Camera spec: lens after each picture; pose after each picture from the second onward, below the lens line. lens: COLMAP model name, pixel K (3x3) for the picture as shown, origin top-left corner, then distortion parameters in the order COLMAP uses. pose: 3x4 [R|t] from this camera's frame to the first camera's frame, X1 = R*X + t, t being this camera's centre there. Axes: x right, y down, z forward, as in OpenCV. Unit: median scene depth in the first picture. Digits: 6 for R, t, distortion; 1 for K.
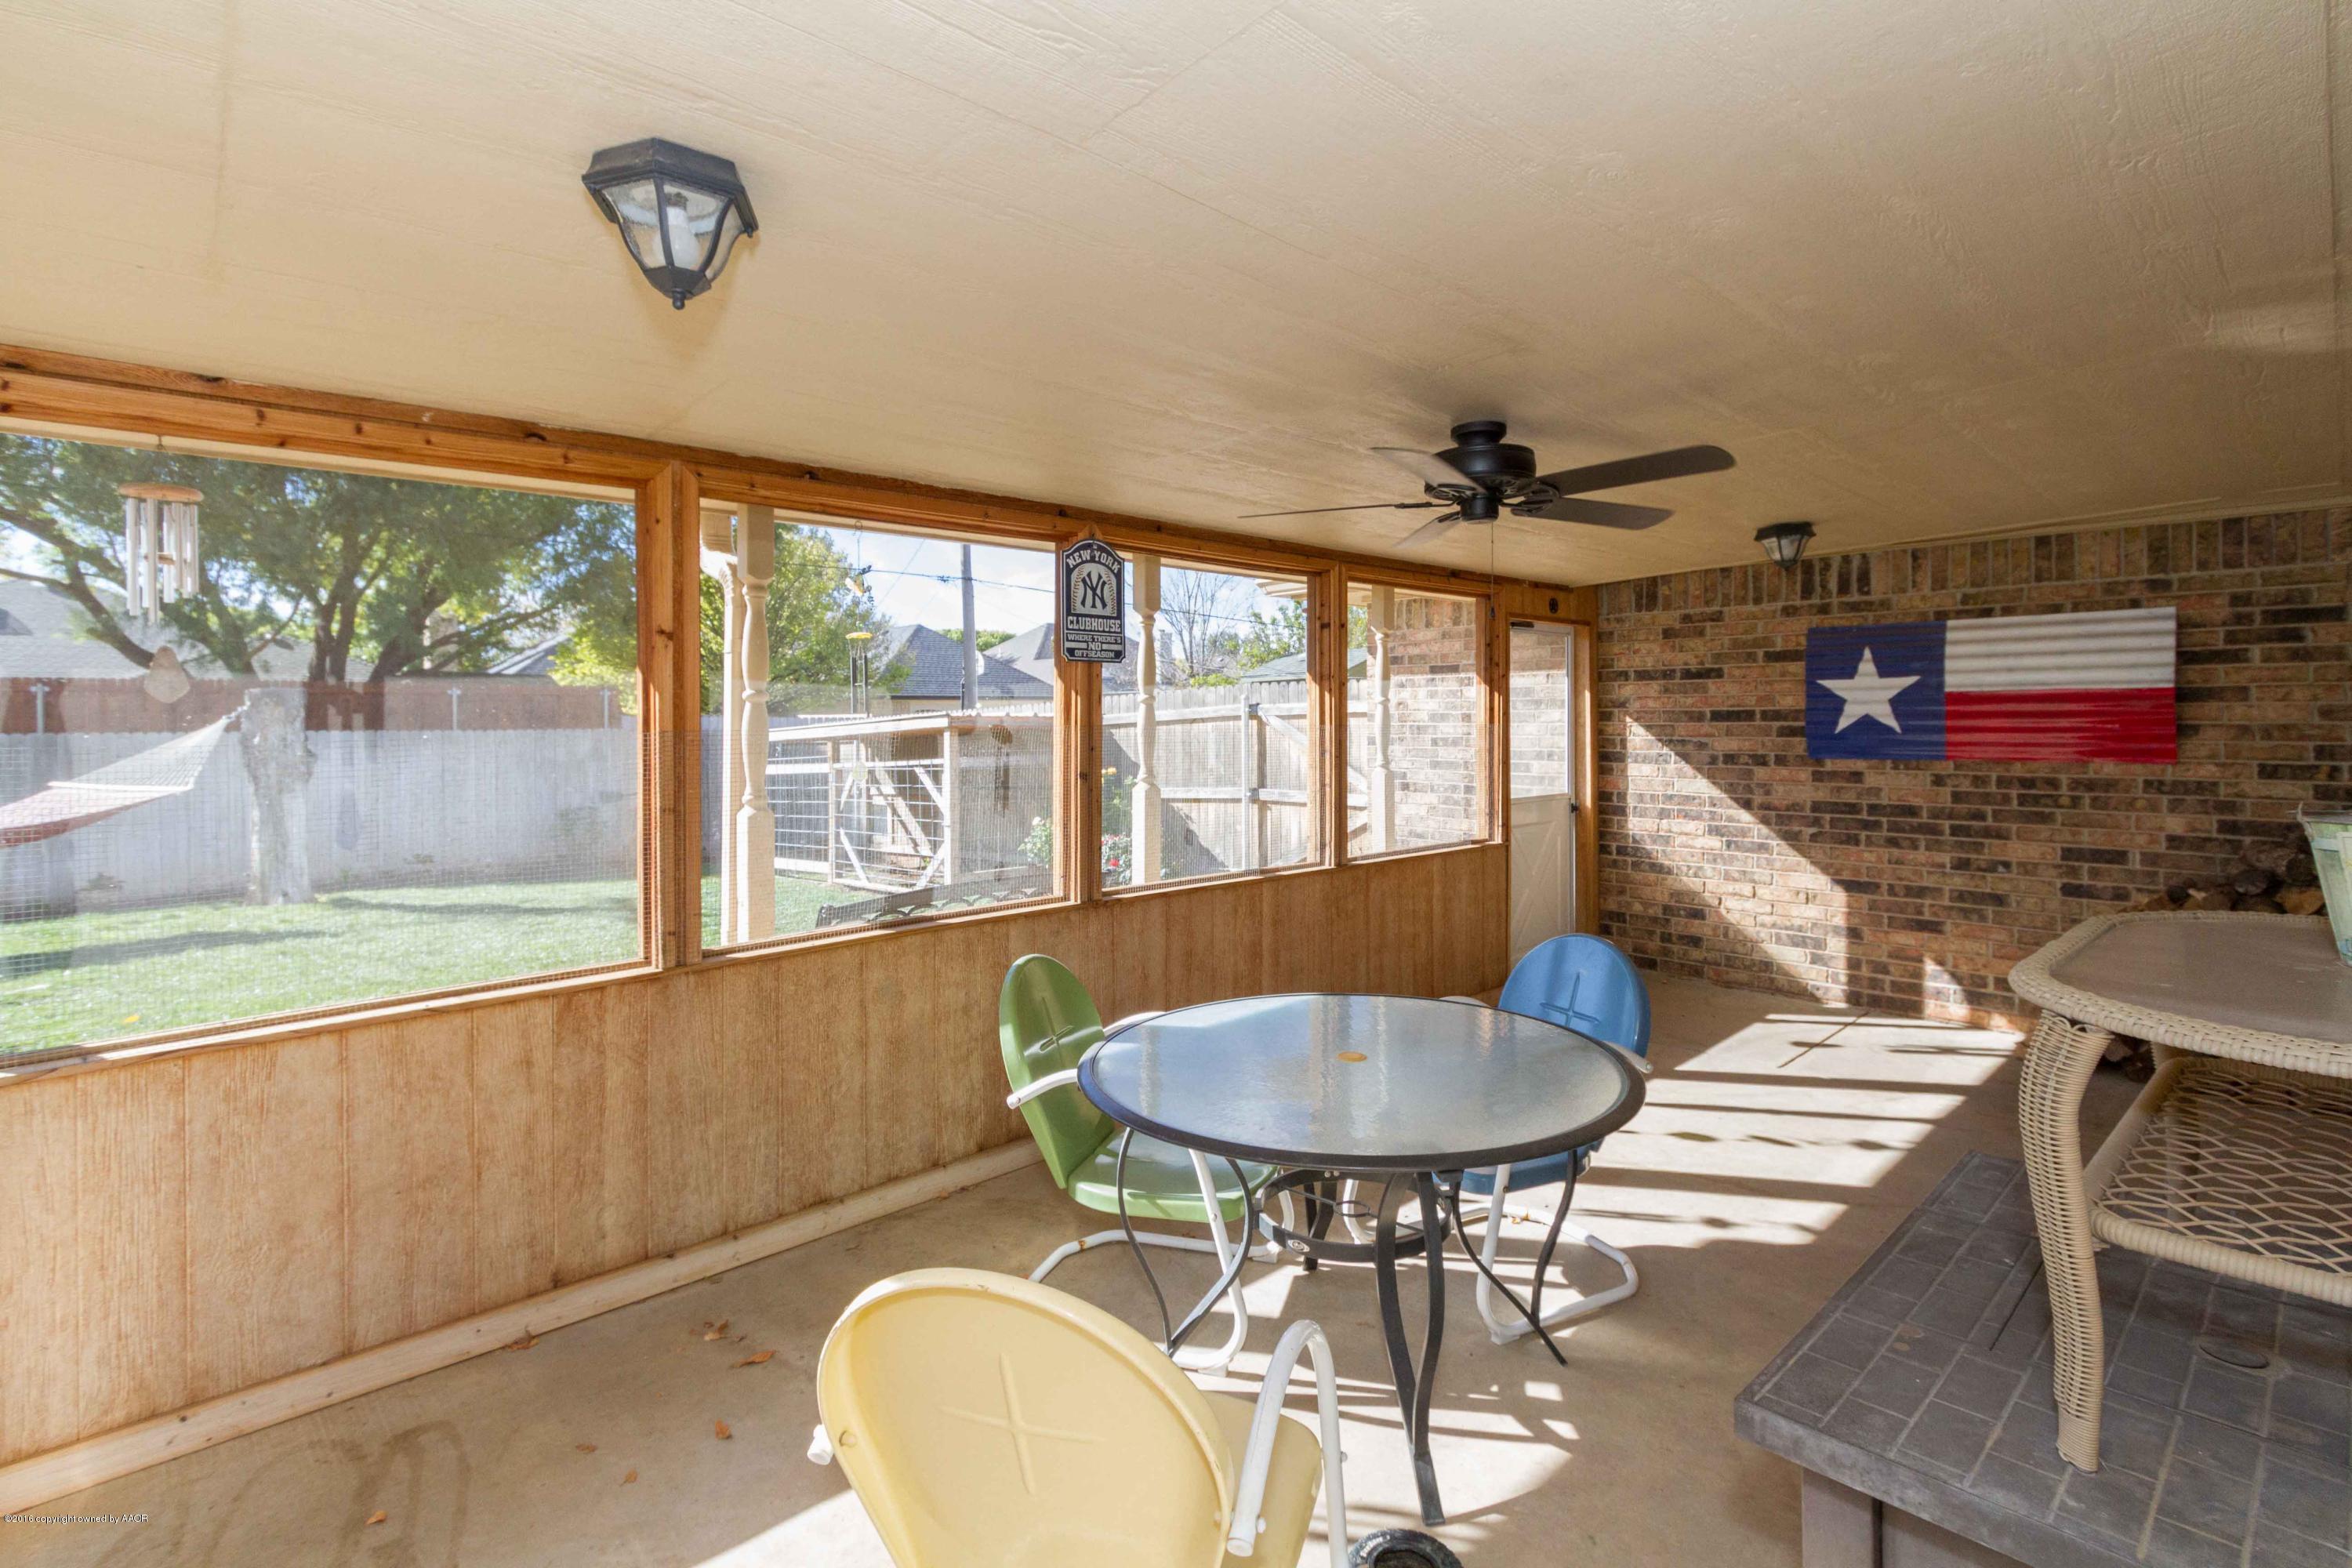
lens RADIAL K [[1125.2, 0, 1176.4], [0, 1125.2, 715.5], [0, 0, 1]] dist [0.000334, -0.000264]
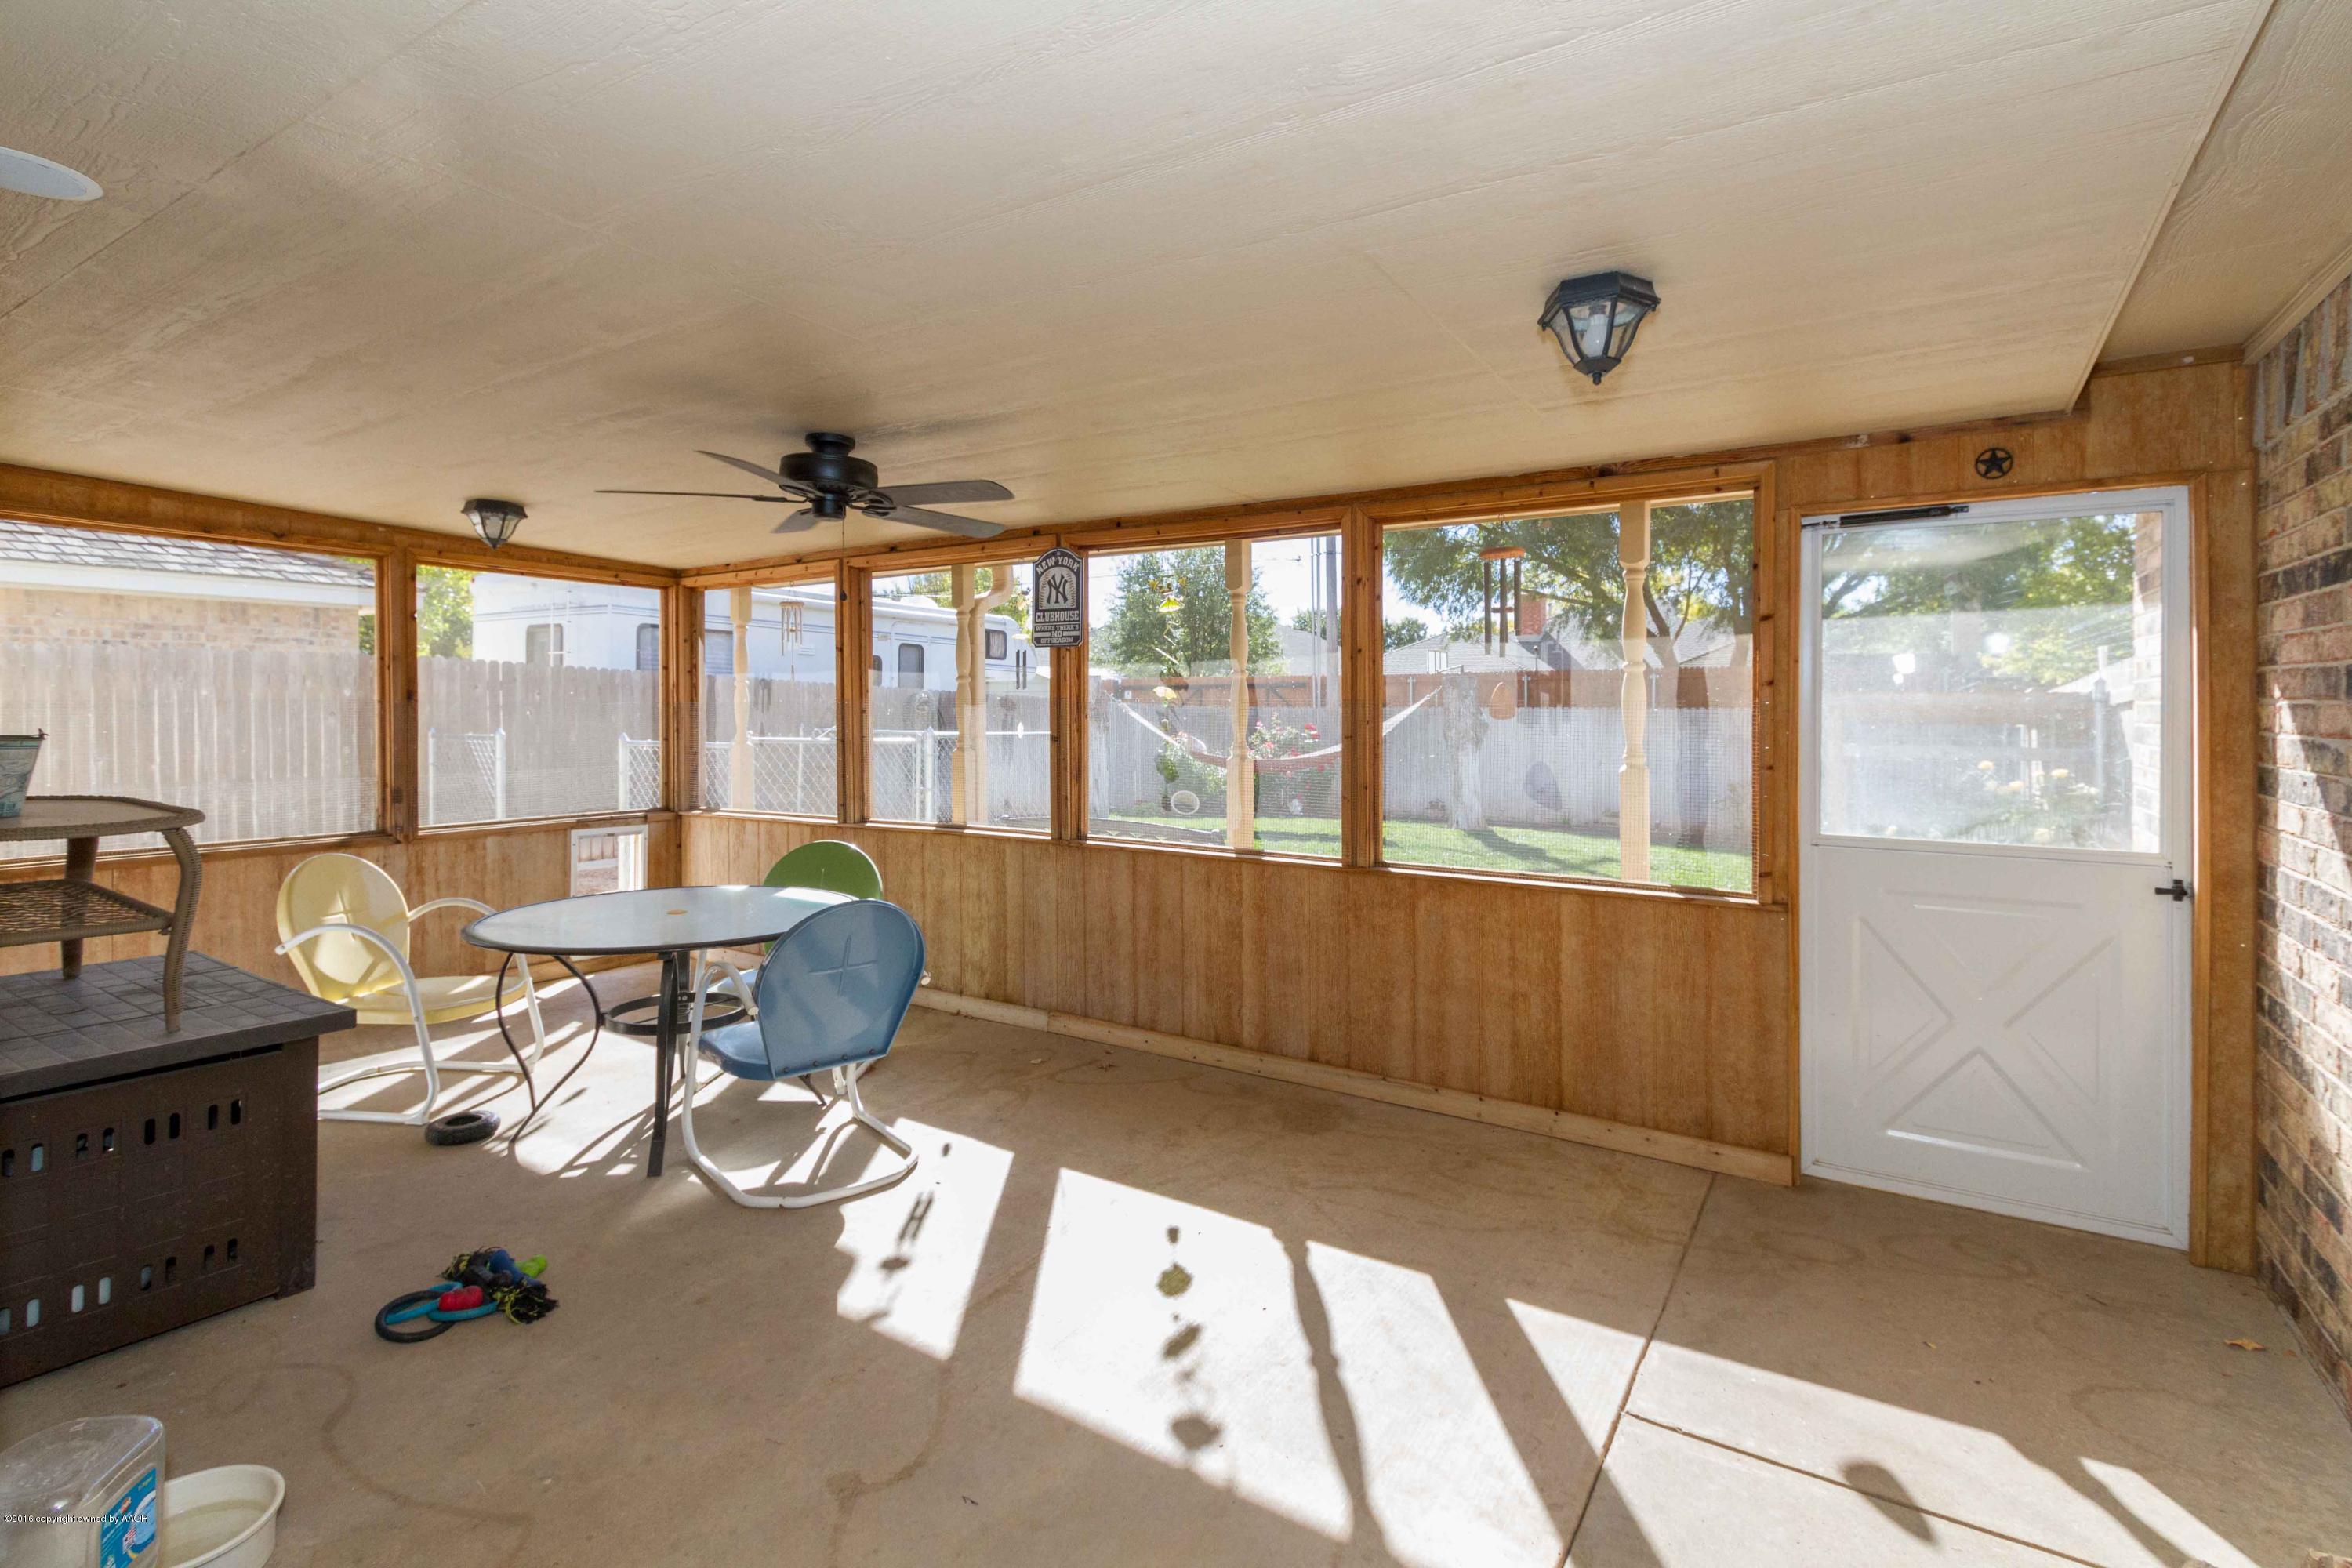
lens RADIAL K [[1091.8, 0, 1178.4], [0, 1091.8, 708.4], [0, 0, 1]] dist [0.001343, 0.000020]
pose [[0.236457, 0.008446, -0.971605, 1.140978], [0.002785, 0.999952, 0.009370, 0.009399], [0.971638, -0.004922, 0.236422, 0.855103]]
